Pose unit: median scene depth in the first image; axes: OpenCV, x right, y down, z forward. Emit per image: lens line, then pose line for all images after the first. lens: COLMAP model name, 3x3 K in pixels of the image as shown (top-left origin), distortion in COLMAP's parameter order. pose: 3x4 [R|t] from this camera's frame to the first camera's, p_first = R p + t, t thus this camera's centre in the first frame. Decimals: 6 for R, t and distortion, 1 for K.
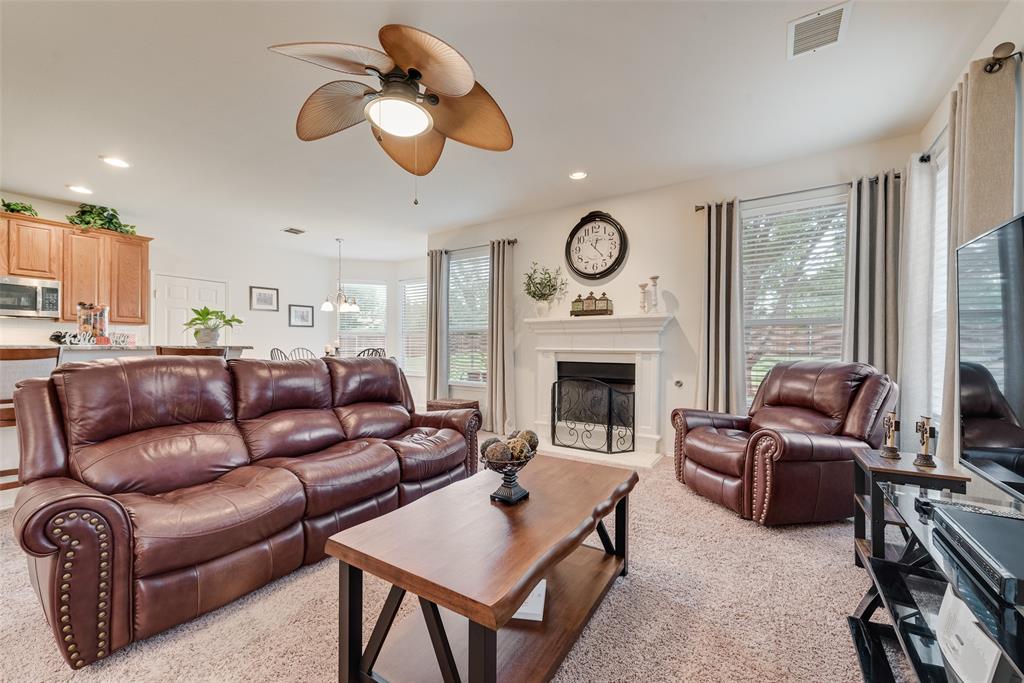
lens RADIAL K [[399.1, 0, 511.9], [0, 399.1, 348.8], [0, 0, 1]] dist [0.000271, 0.000010]
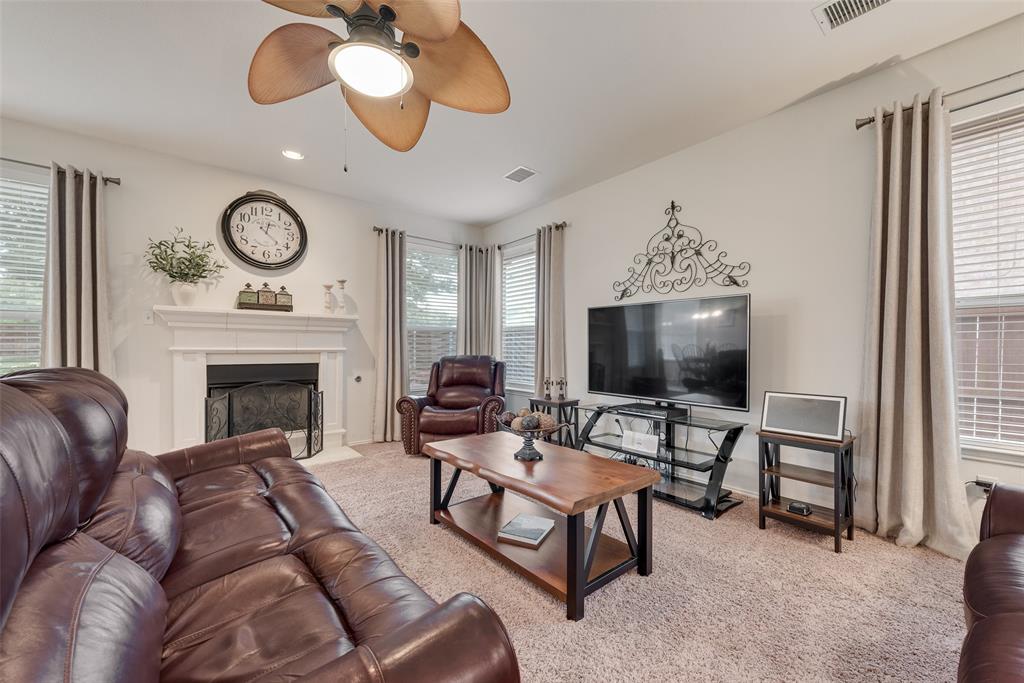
lens RADIAL K [[401.8, 0, 515.6], [0, 401.8, 354.5], [0, 0, 1]] dist [0.001690, 0.000137]
pose [[0.292821, -0.019320, 0.955972, -0.477435], [0.002039, 0.999806, 0.019581, -0.002900], [-0.956165, -0.003784, 0.292804, 0.219979]]
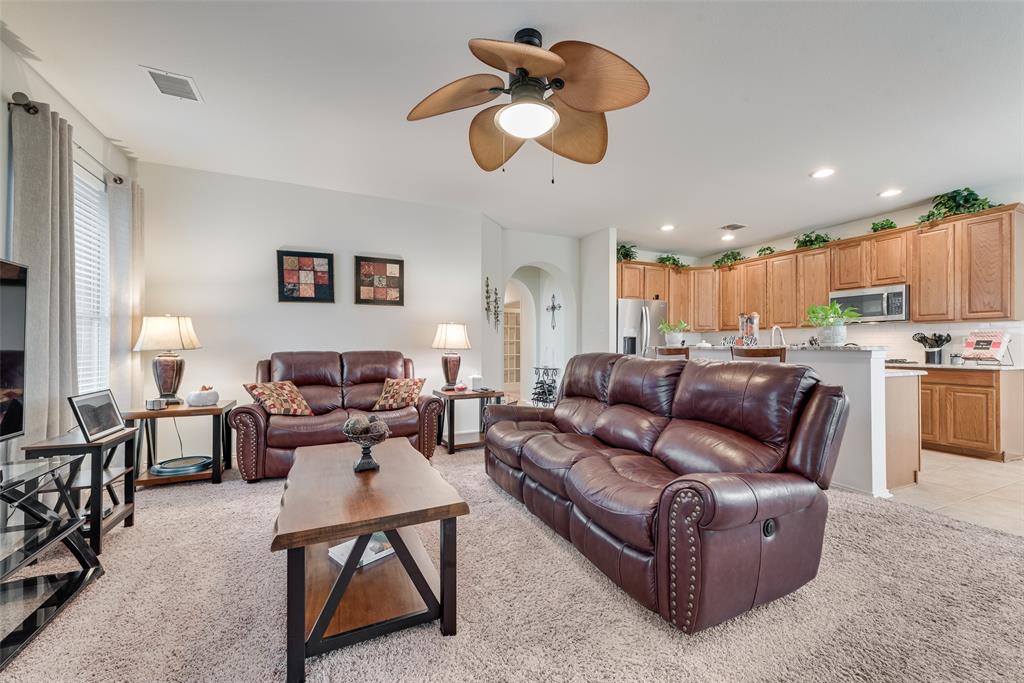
lens RADIAL K [[413.1, 0, 512.0], [0, 413.1, 341.5], [0, 0, 1]] dist [0.001106, 0.000119]
pose [[-0.541701, -0.014600, -0.840444, 0.303870], [-0.007008, 0.999893, -0.012853, -0.001585], [0.840542, -0.001073, -0.541745, 0.730571]]
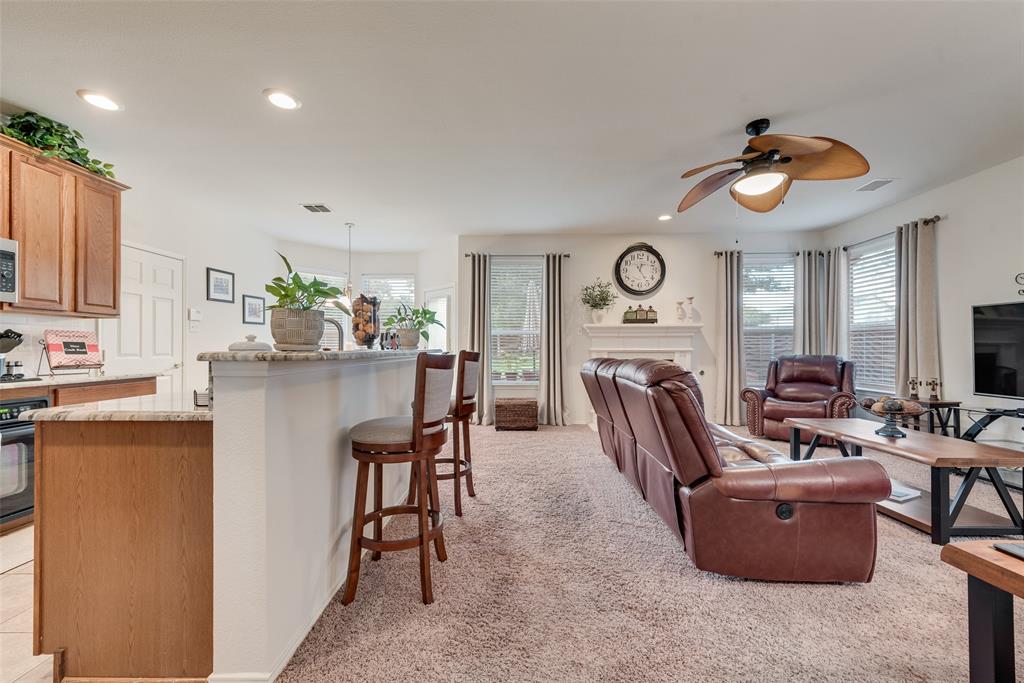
lens RADIAL K [[401.0, 0, 505.8], [0, 401.0, 346.0], [0, 0, 1]] dist [0.002399, -0.000090]
pose [[0.850848, -0.004374, 0.525394, -0.837985], [0.008713, 0.999945, -0.005785, -0.006646], [-0.525340, 0.009500, 0.850839, 0.130522]]
